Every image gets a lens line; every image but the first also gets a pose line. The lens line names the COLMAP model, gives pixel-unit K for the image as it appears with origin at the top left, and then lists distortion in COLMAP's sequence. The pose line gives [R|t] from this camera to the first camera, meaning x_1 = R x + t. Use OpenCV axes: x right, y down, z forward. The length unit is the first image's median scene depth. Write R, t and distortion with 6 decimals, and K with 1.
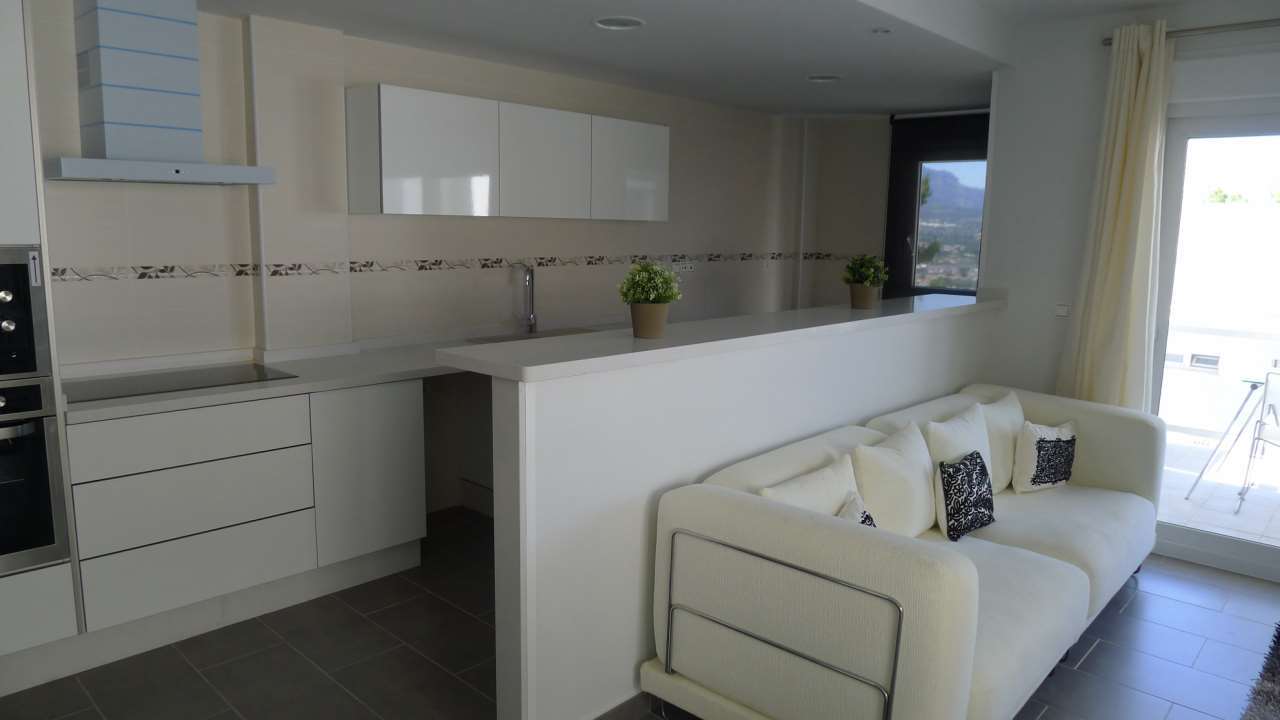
lens RADIAL K [[826.7, 0, 640.0], [0, 826.7, 360.0], [0, 0, 1]] dist [-0.059995, 0.021105]
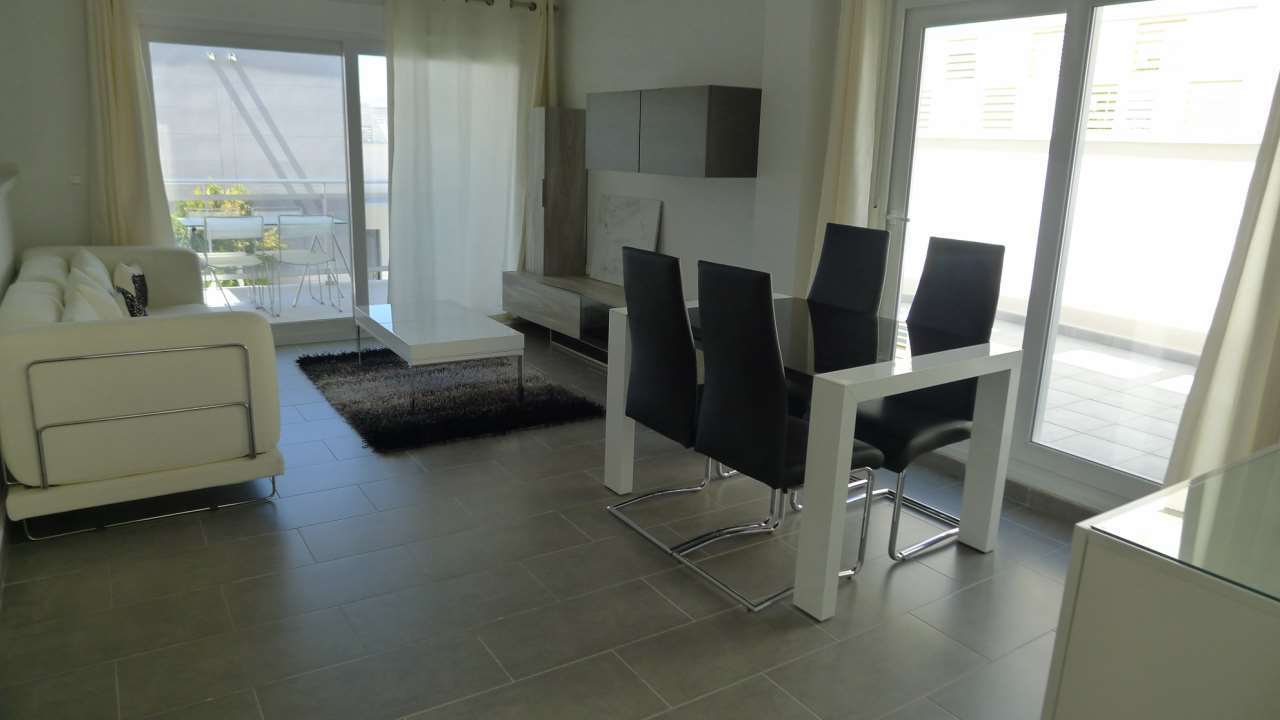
lens RADIAL K [[826.7, 0, 640.0], [0, 826.7, 360.0], [0, 0, 1]] dist [-0.059995, 0.021105]
pose [[0.223151, -0.258421, 0.939905, -0.798721], [0.131644, 0.963375, 0.233620, 0.048960], [-0.965854, 0.071600, 0.248998, -0.102191]]
